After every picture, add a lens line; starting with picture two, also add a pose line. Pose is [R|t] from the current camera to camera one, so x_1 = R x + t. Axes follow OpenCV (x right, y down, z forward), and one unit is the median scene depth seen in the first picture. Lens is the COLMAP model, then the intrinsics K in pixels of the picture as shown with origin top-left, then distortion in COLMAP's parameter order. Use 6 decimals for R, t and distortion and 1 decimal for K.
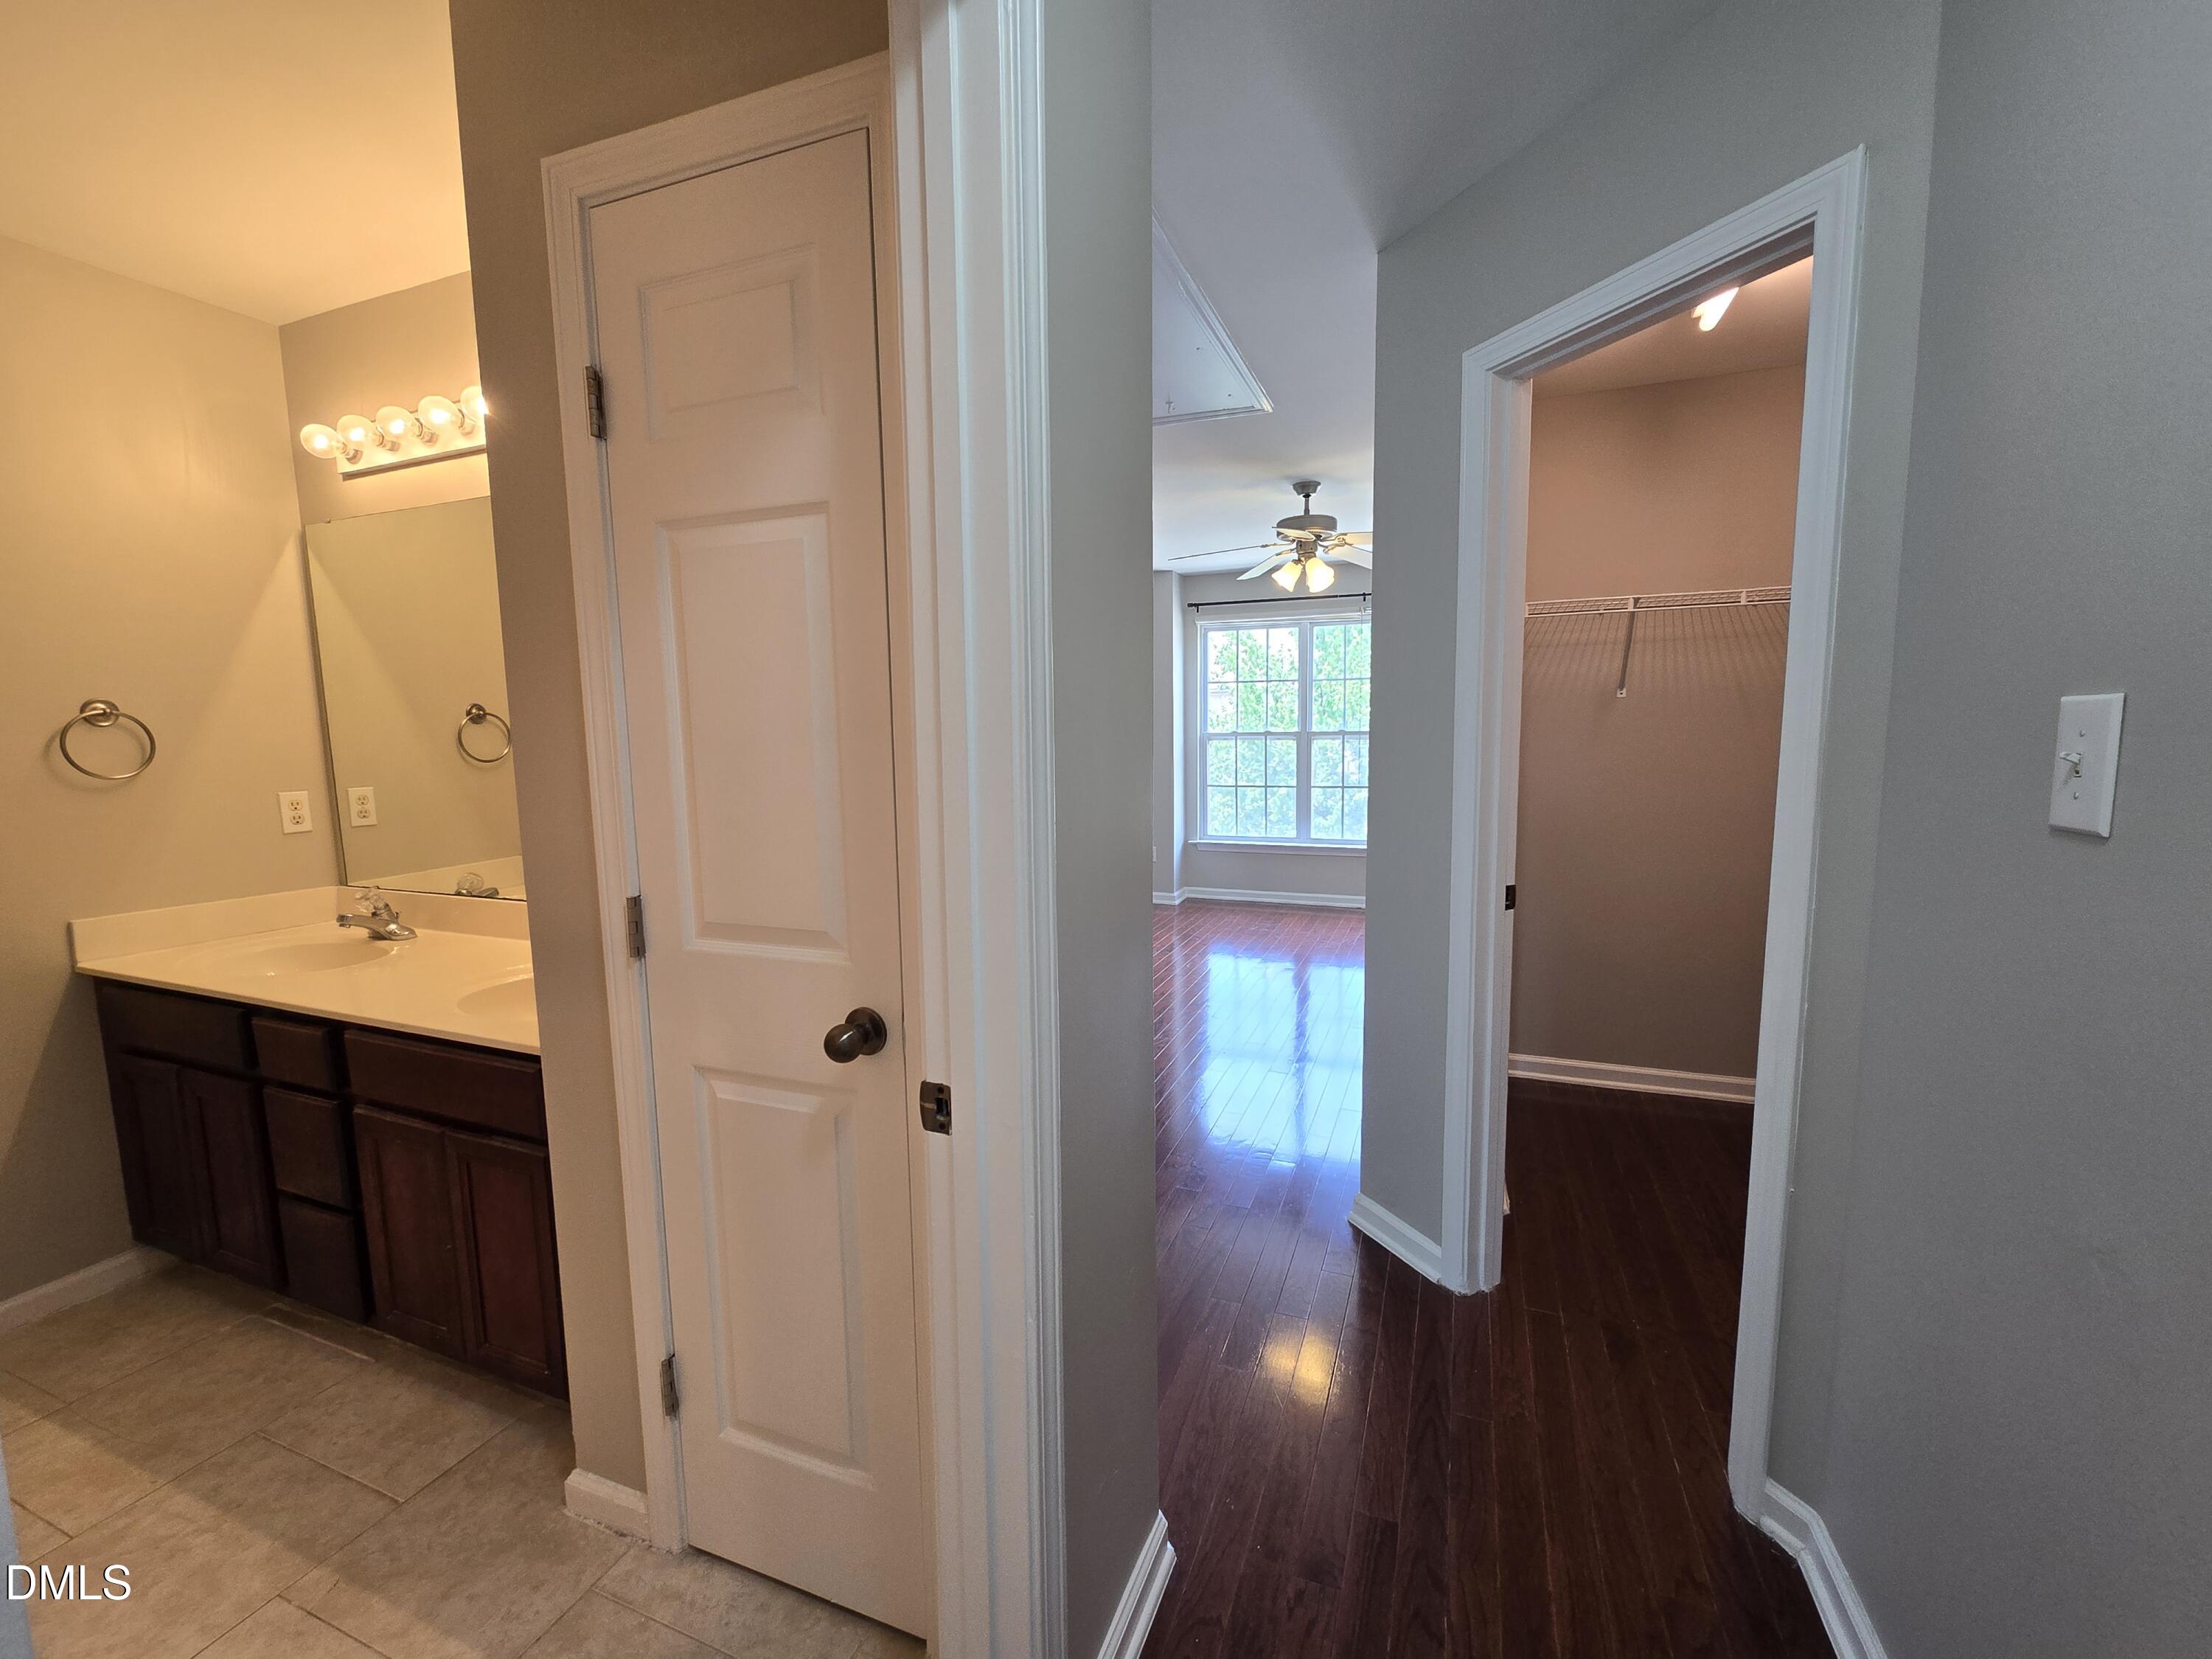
lens RADIAL K [[909.6, 0, 1116.0], [0, 909.6, 836.6], [0, 0, 1]] dist [-0.001597, -0.000522]
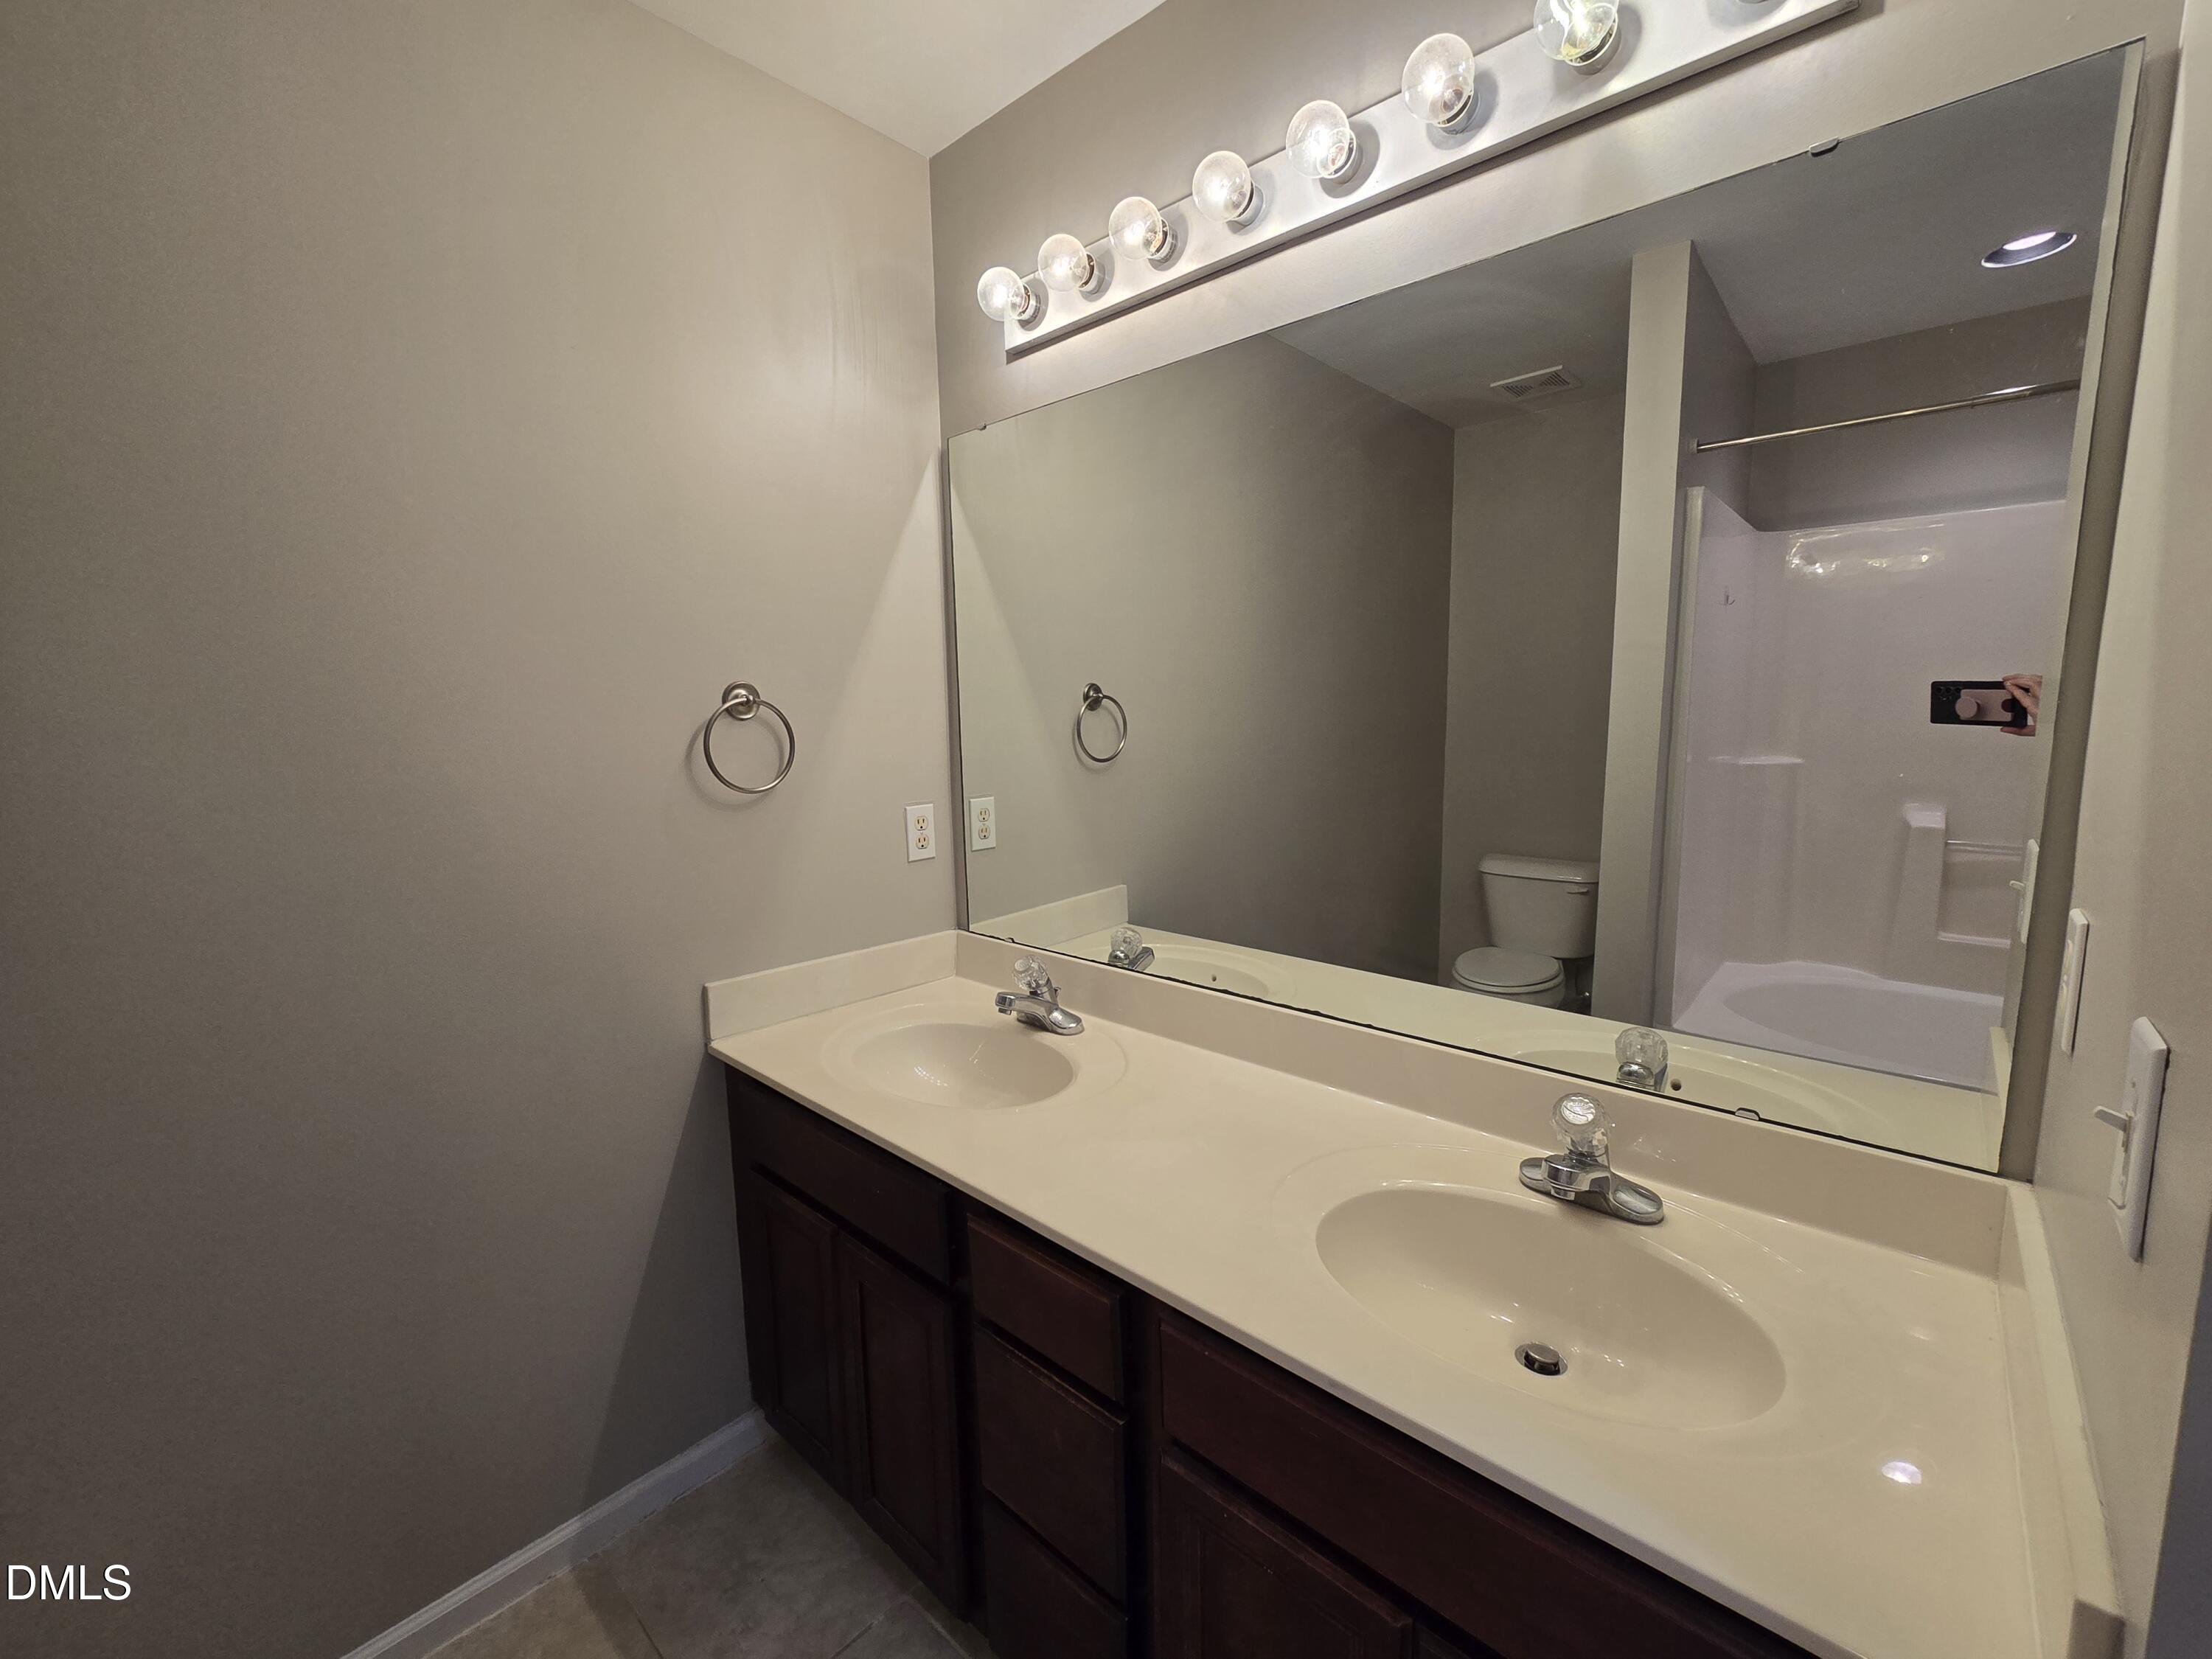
lens RADIAL K [[909.6, 0, 1116.0], [0, 909.6, 836.6], [0, 0, 1]] dist [-0.001597, -0.000522]
pose [[0.936136, 0.046819, -0.348507, -0.519591], [-0.037391, 0.998731, 0.033733, -0.057560], [0.349644, -0.018547, 0.936699, 0.375910]]
